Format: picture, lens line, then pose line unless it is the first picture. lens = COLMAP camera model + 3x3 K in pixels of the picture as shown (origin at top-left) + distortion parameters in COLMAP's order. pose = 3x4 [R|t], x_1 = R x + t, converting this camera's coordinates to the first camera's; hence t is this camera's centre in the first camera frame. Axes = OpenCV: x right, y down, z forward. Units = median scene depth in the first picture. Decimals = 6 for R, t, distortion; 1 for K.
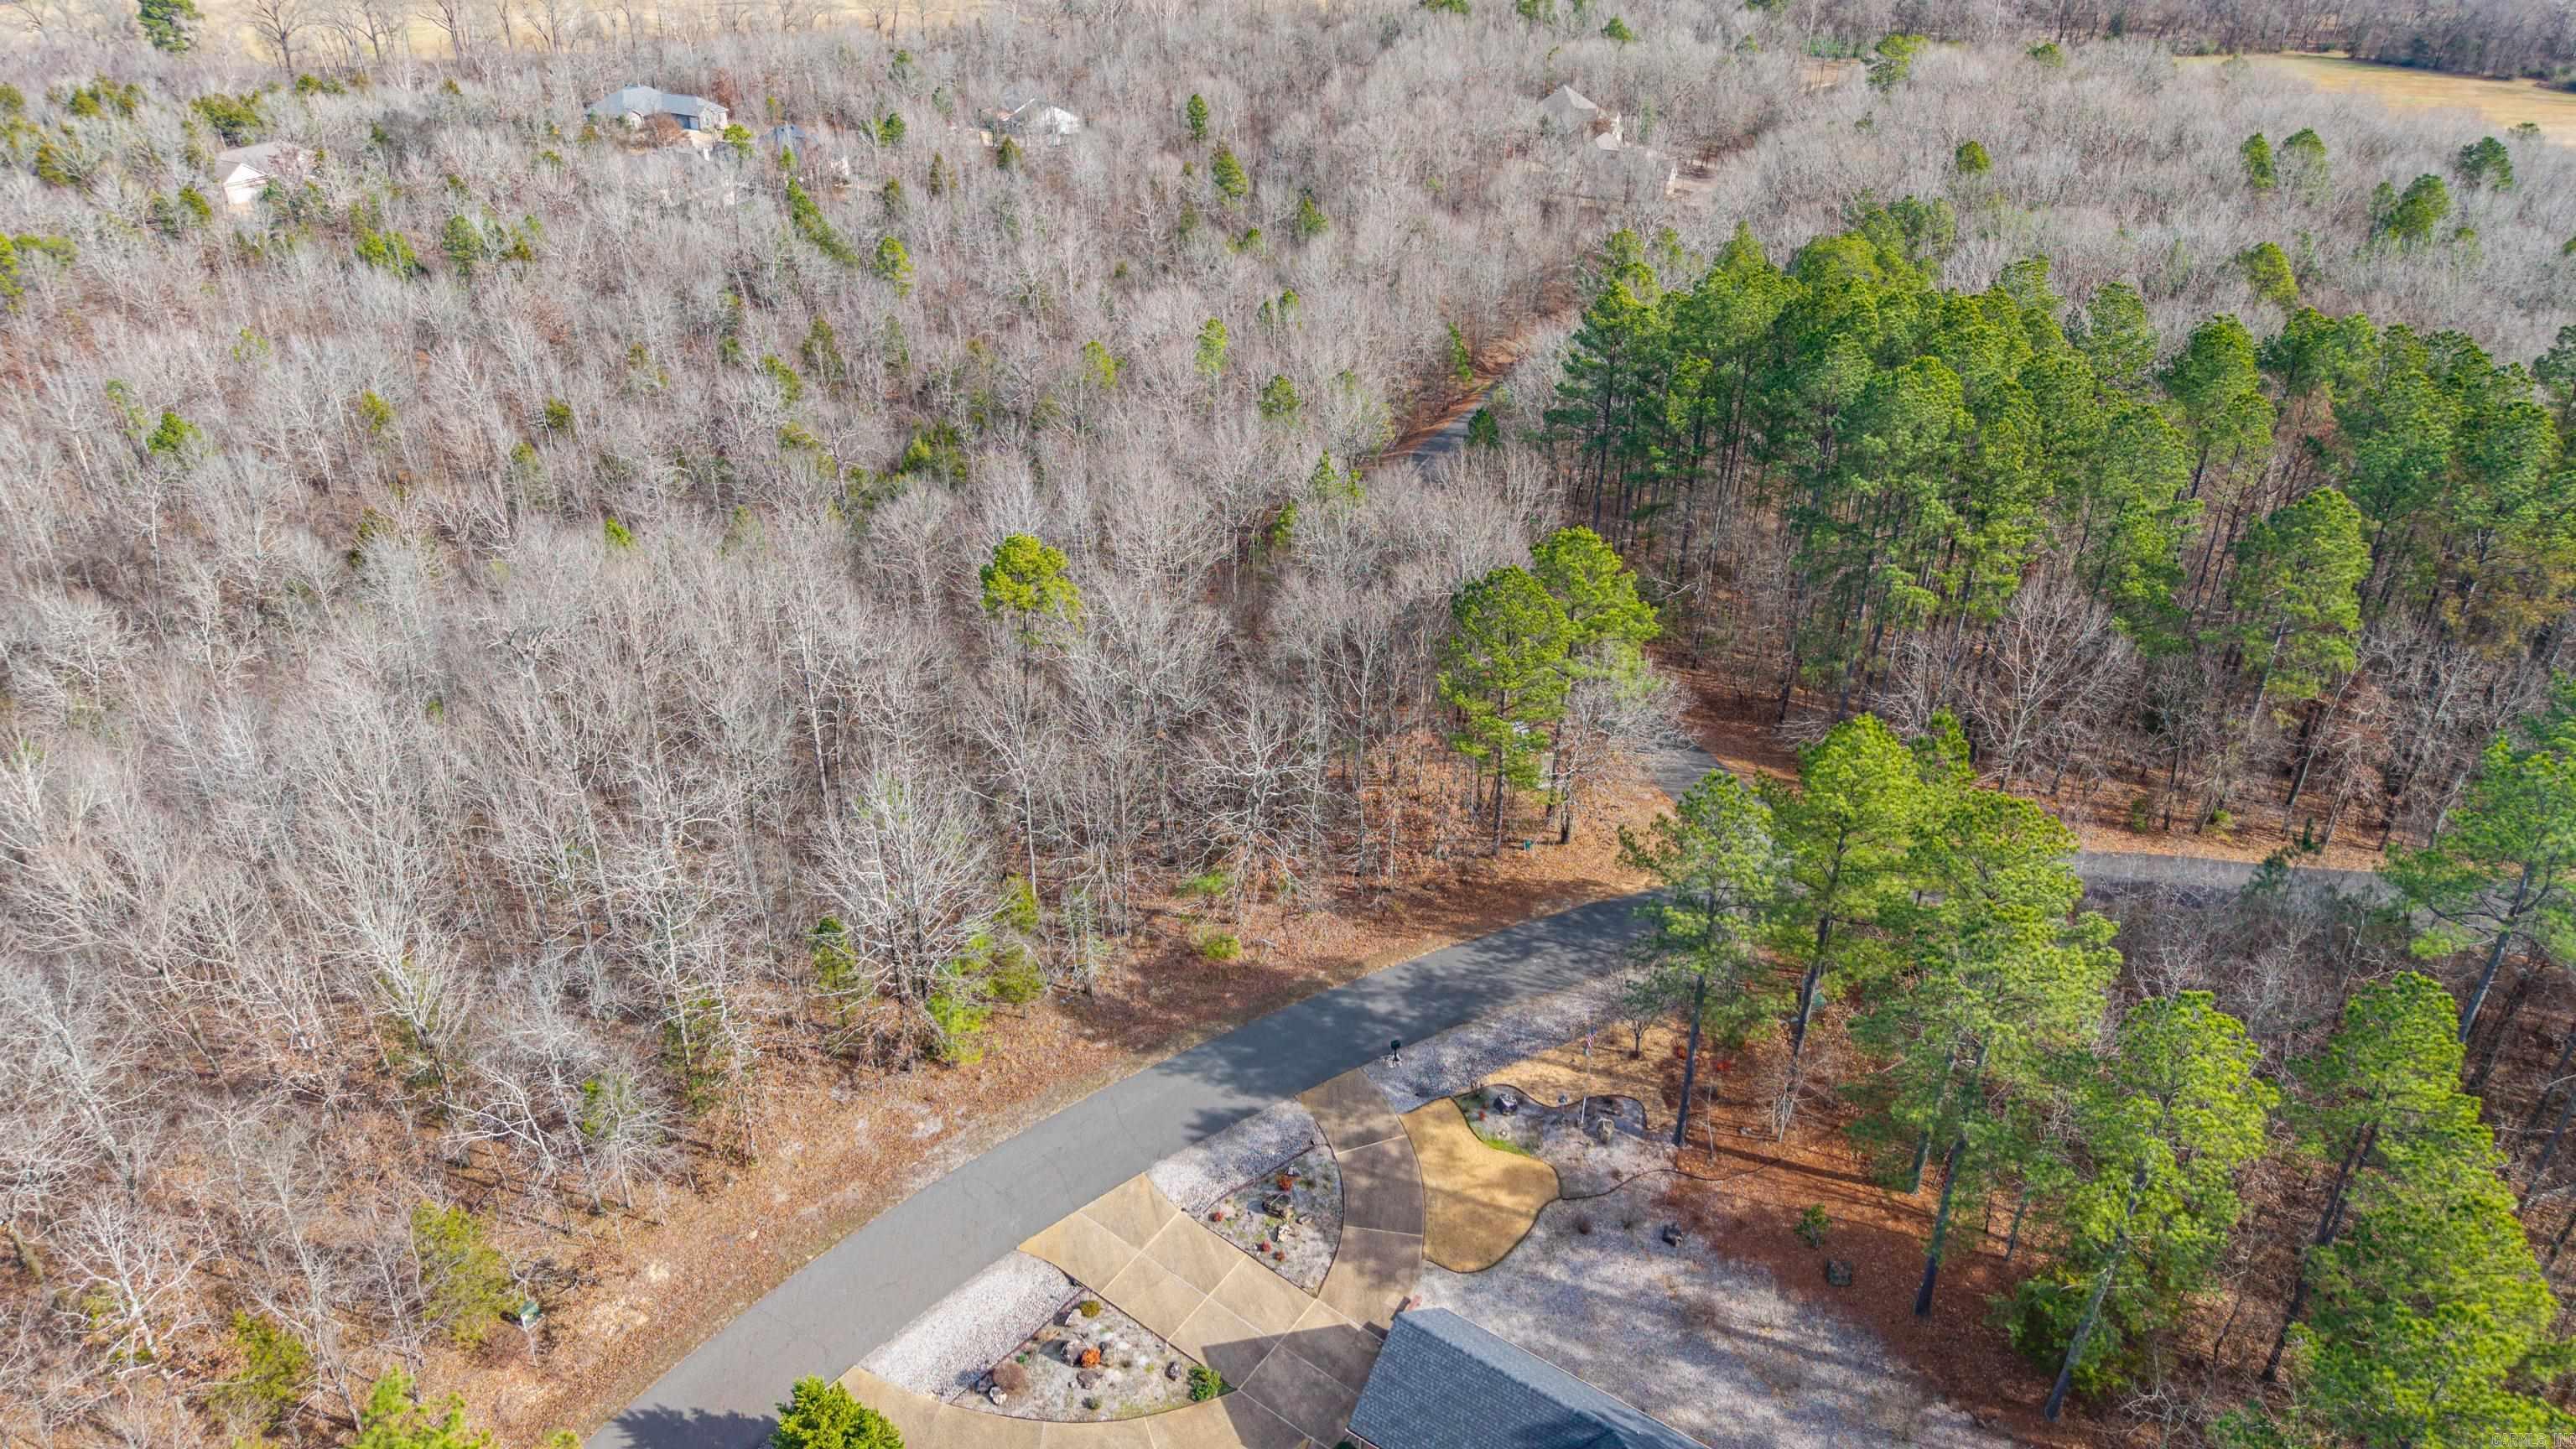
lens RADIAL K [[1755.2, 0, 1287.2], [0, 1755.2, 721.5], [0, 0, 1]] dist [0.010645, -0.009323]
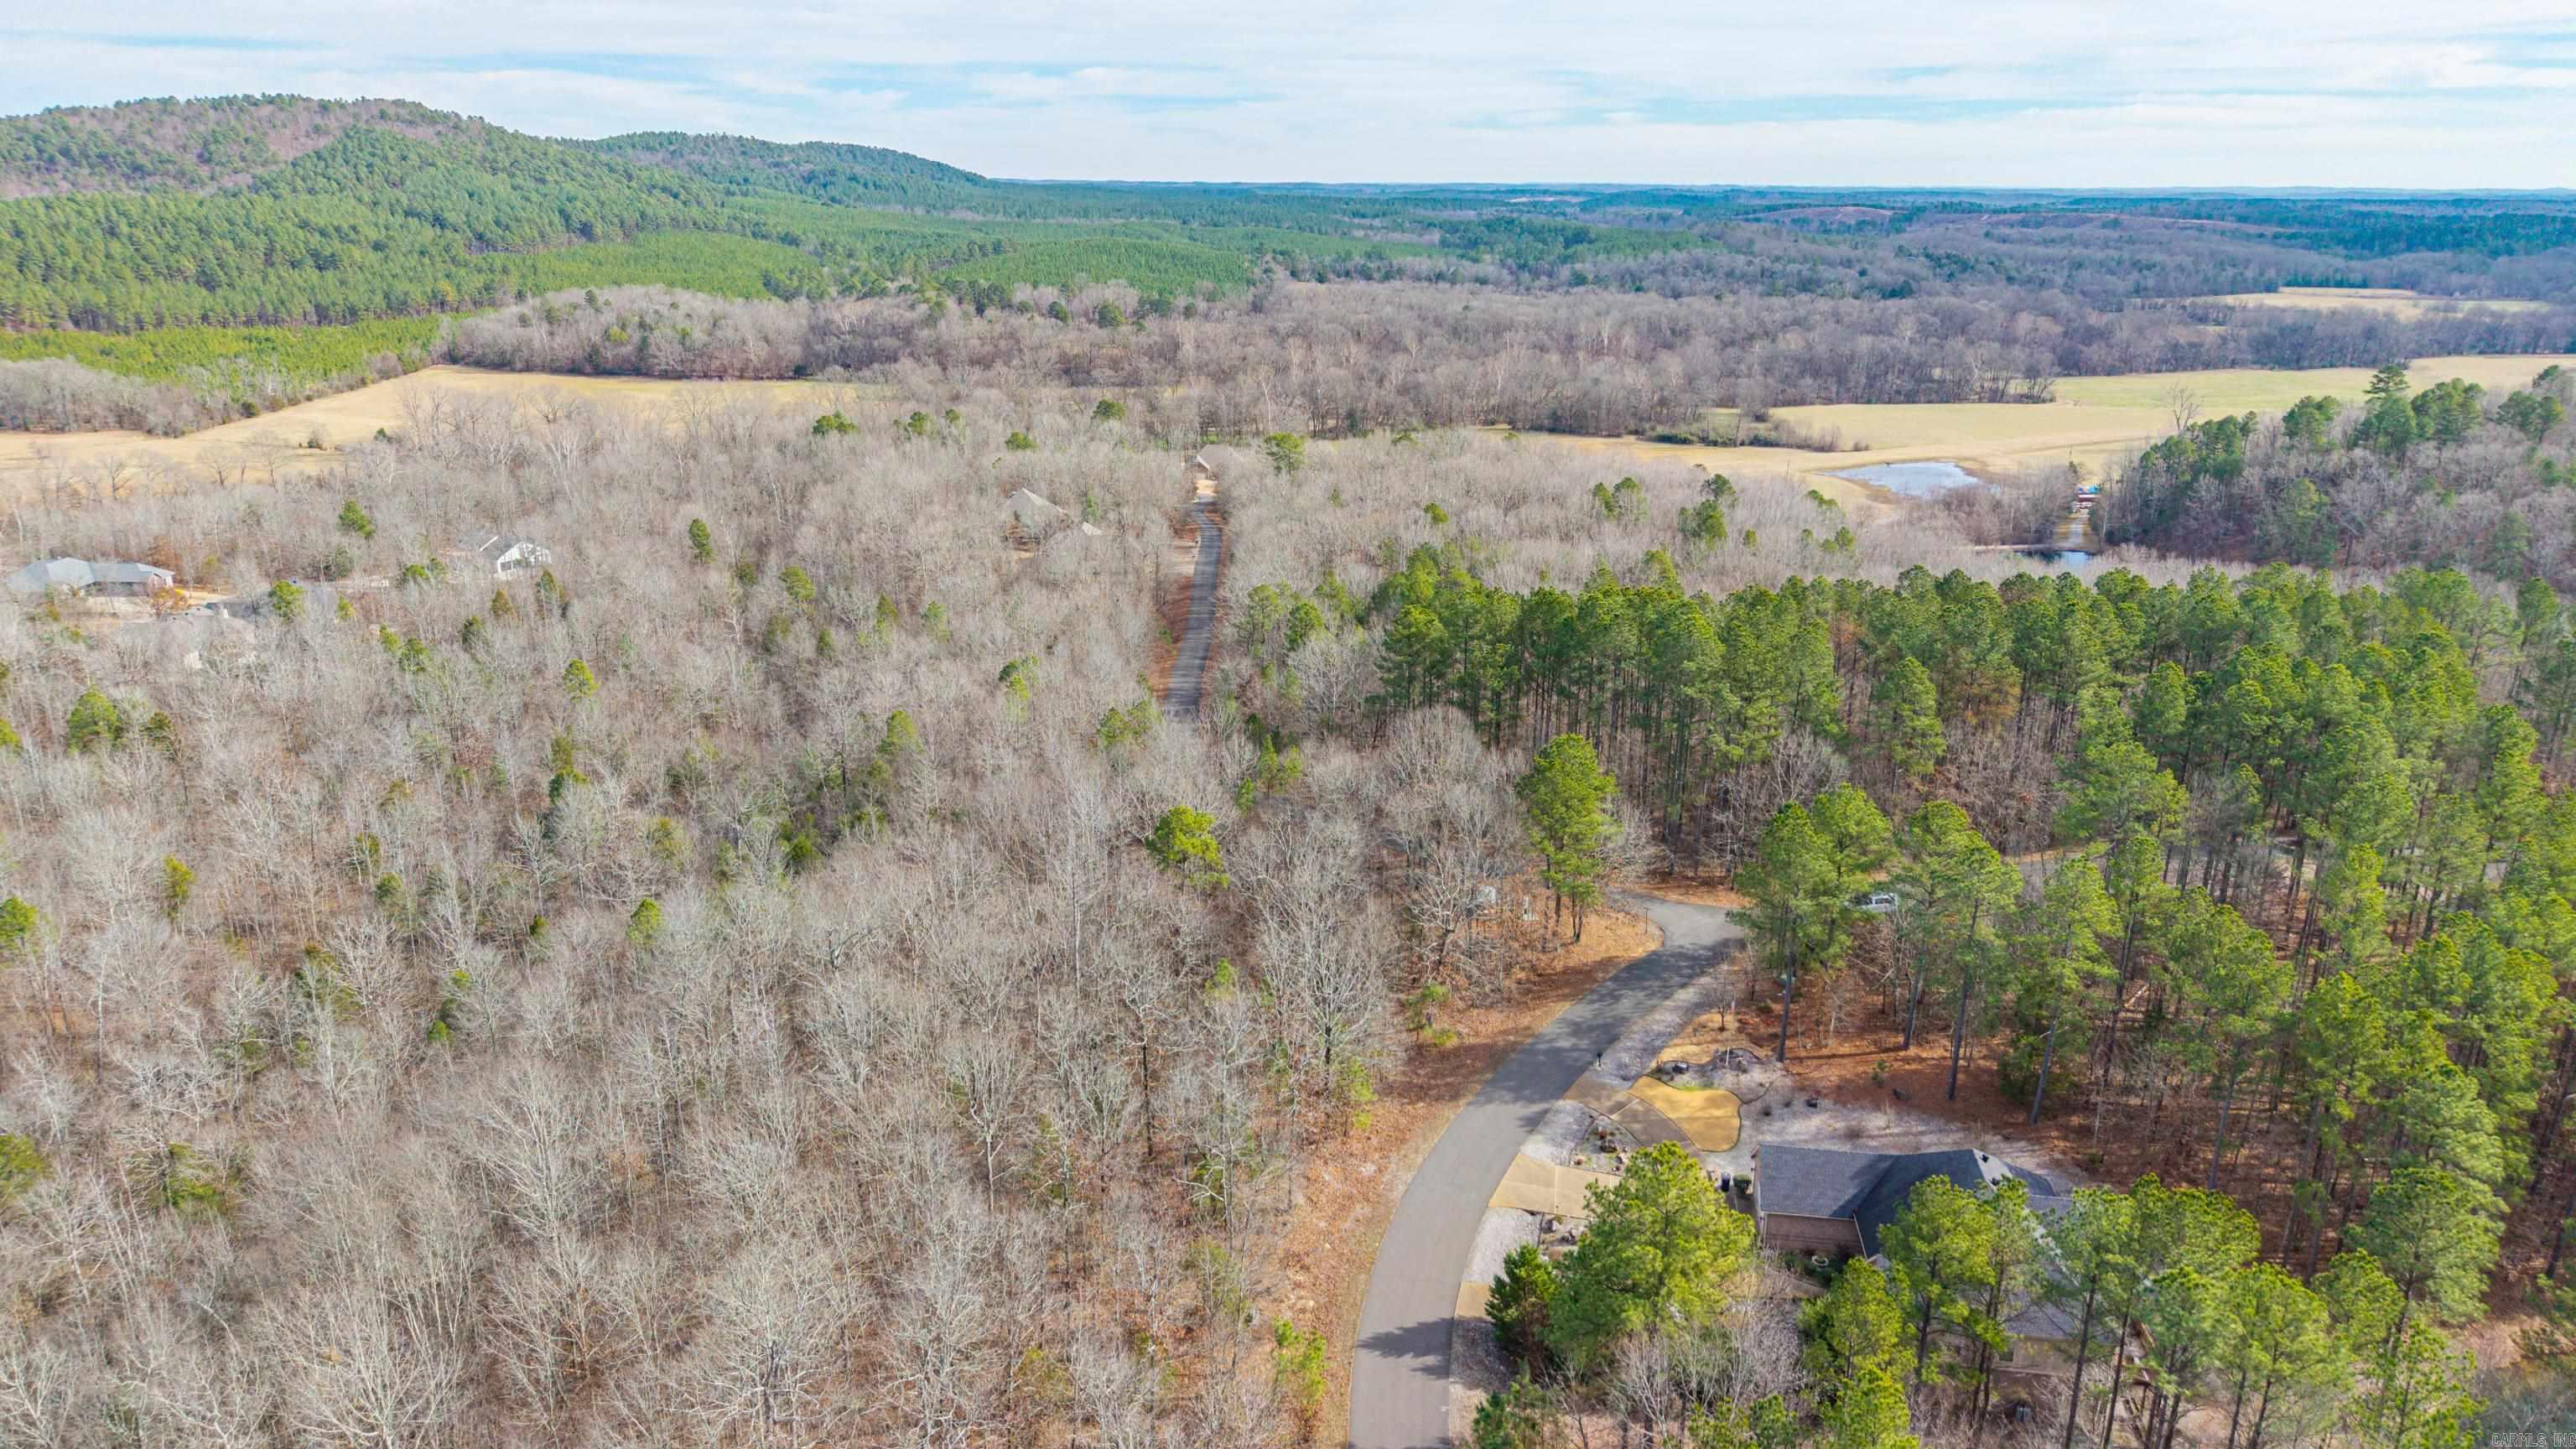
lens RADIAL K [[1755.2, 0, 1289.5], [0, 1755.2, 725.8], [0, 0, 1]] dist [0.010645, -0.009323]
pose [[0.894131, -0.130118, 0.428485, -0.836086], [0.216477, 0.963215, -0.159229, 0.090898], [-0.392005, 0.235129, 0.889408, -0.372592]]
